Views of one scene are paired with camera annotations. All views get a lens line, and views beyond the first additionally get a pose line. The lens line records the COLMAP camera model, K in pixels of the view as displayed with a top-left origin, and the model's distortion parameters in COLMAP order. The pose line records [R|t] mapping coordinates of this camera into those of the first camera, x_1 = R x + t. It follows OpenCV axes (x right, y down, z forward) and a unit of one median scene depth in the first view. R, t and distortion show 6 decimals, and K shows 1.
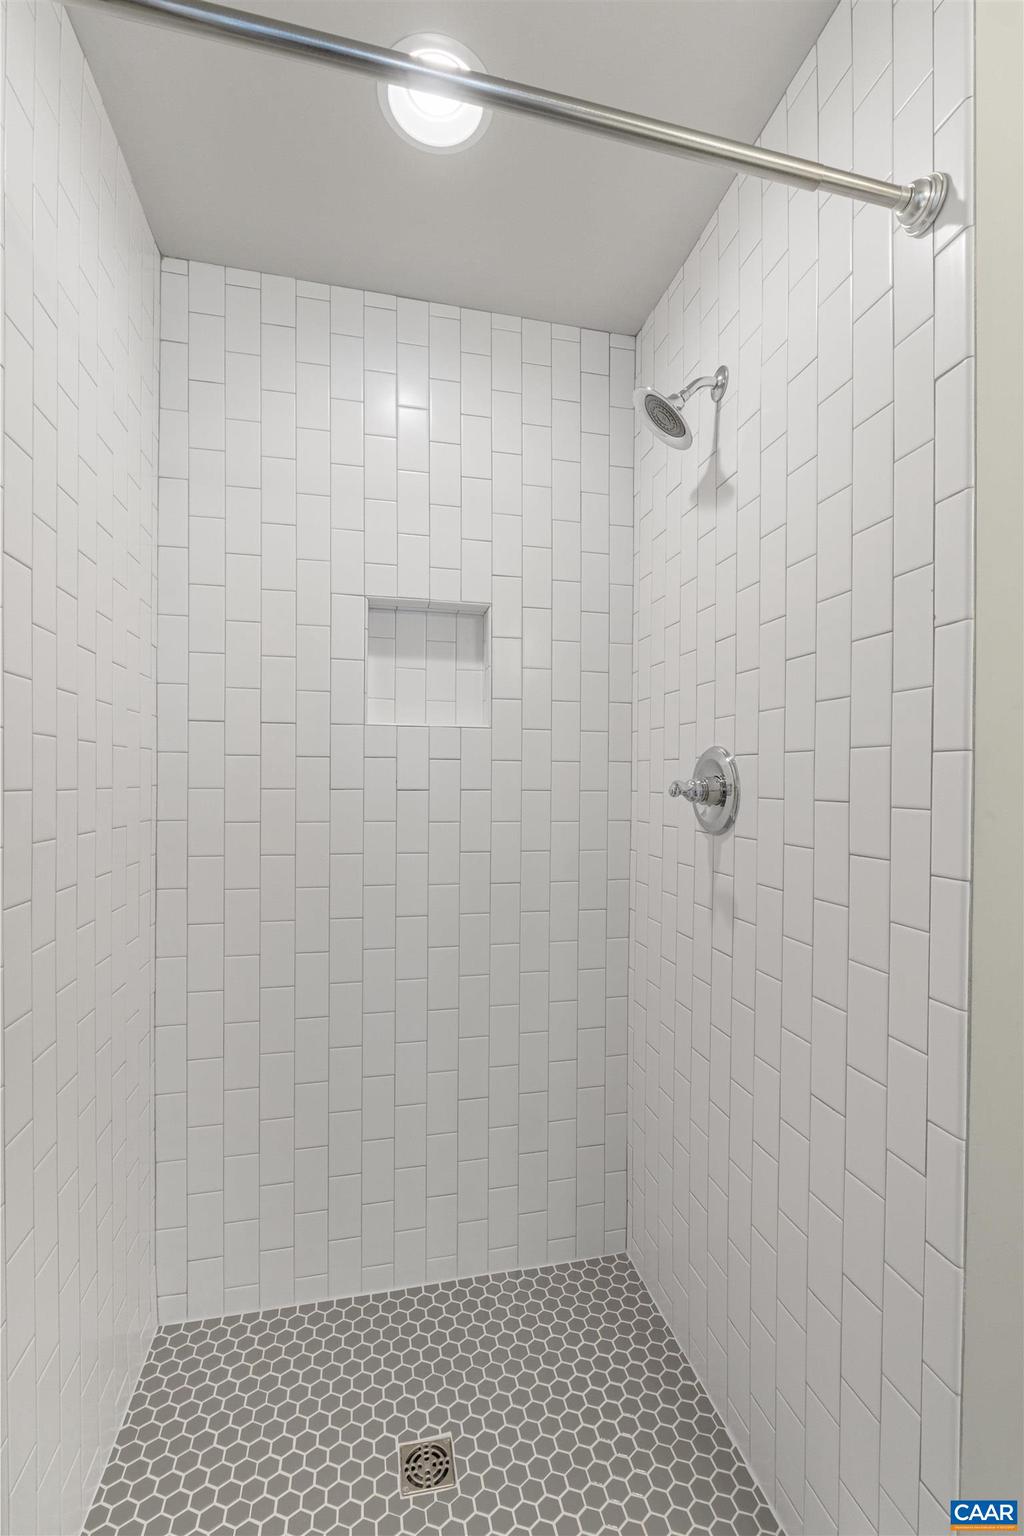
lens RADIAL K [[657.2, 0, 512.8], [0, 657.2, 782.2], [0, 0, 1]] dist [-0.009750, 0.000830]
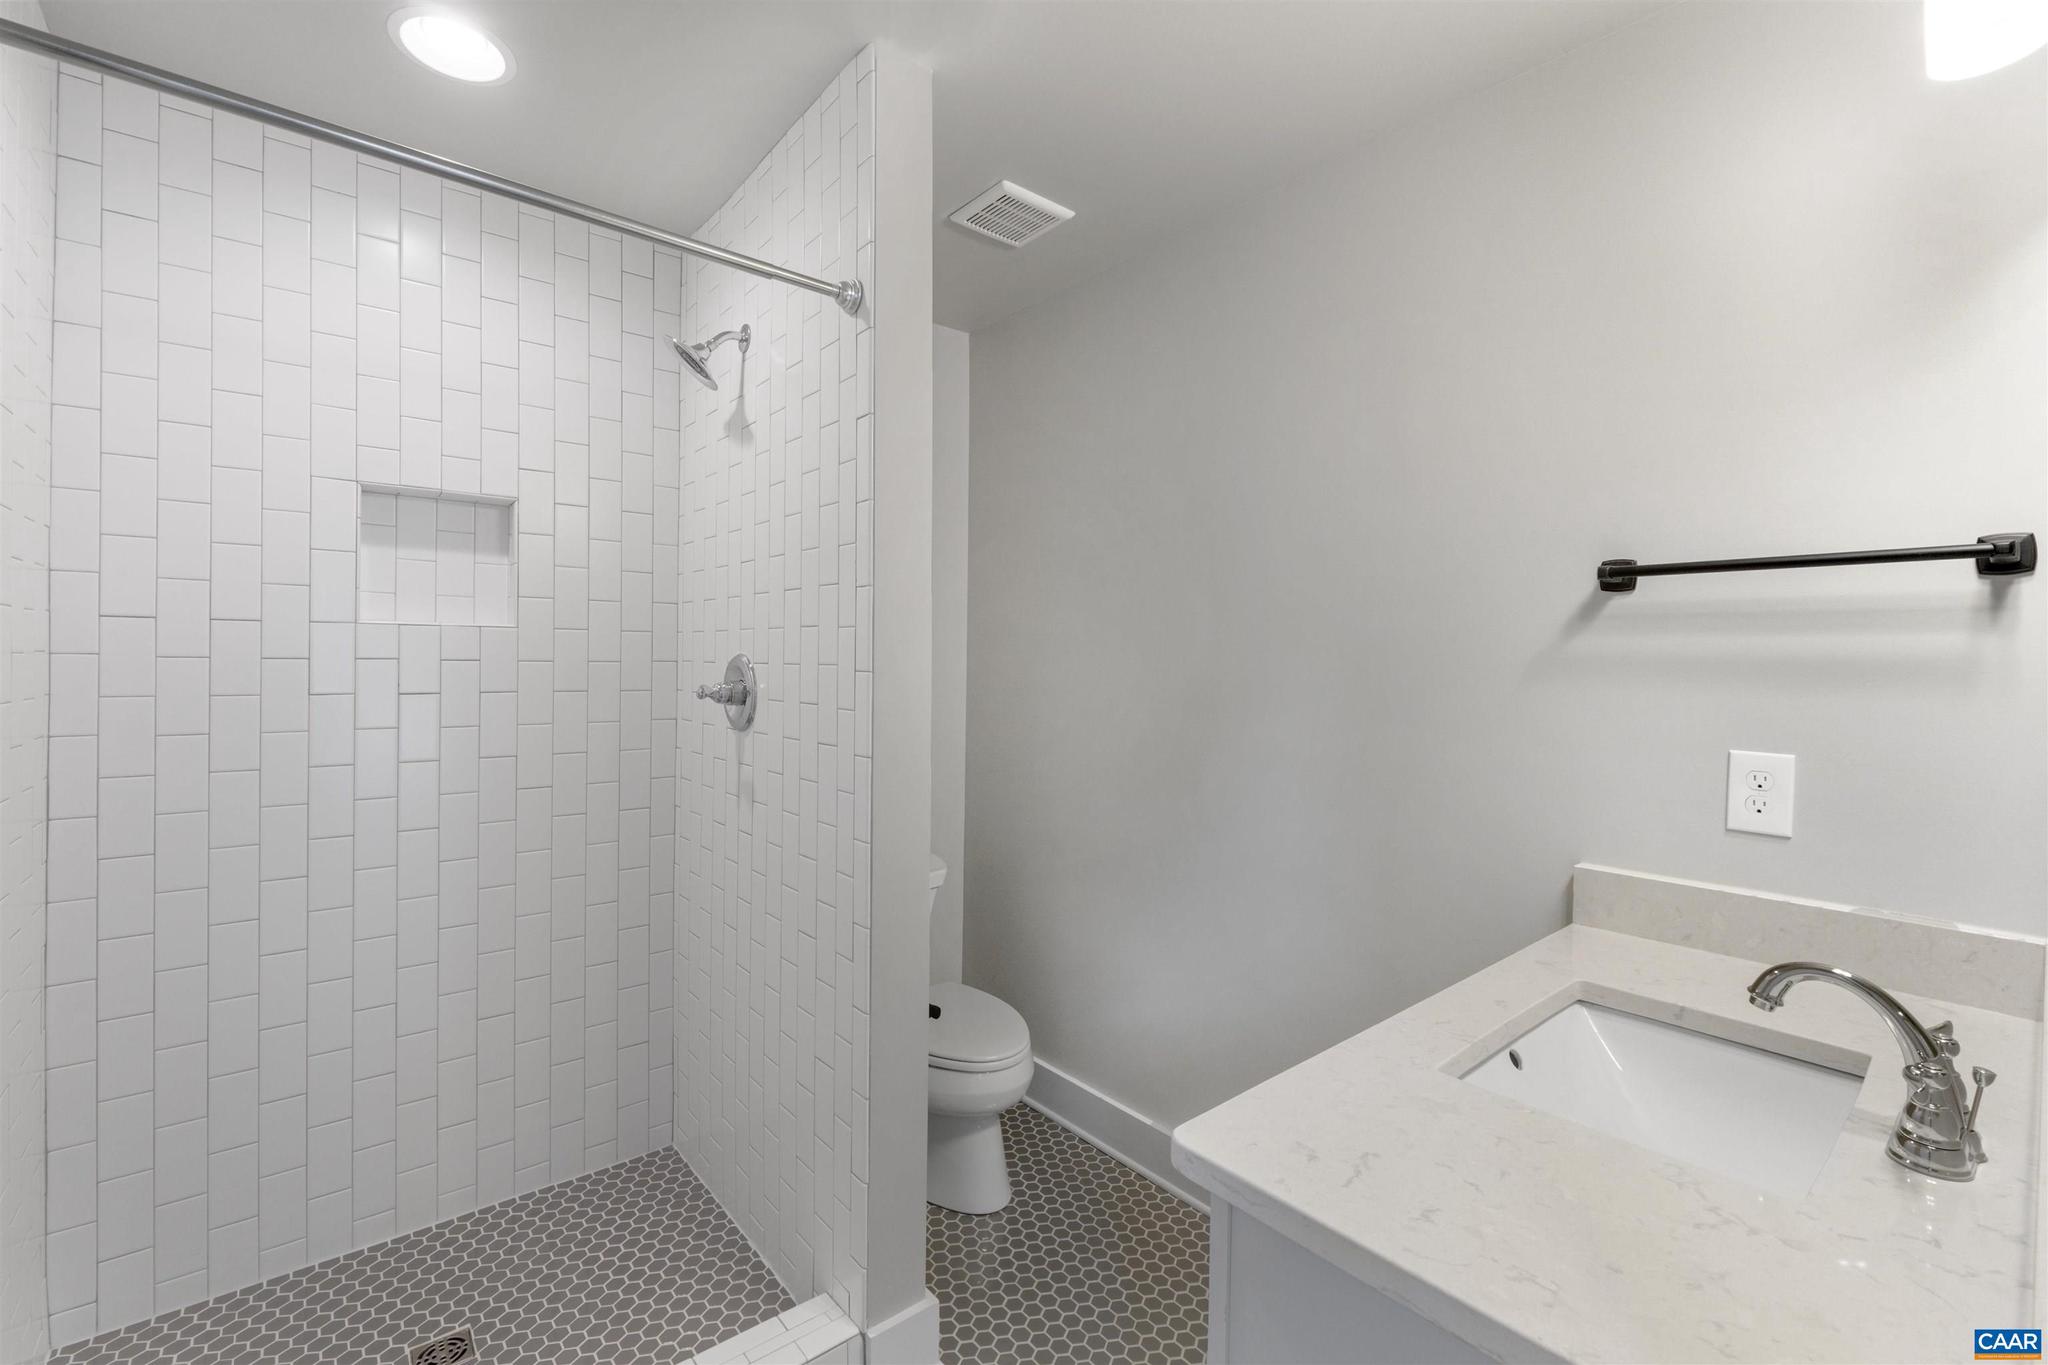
lens RADIAL K [[876.3, 0, 1033.7], [0, 876.3, 664.2], [0, 0, 1]] dist [-0.009750, 0.000830]
pose [[0.885972, 0.001158, 0.463738, 0.051438], [-0.004059, 0.999978, 0.005257, -0.044245], [-0.463722, -0.006540, 0.885957, -0.561561]]
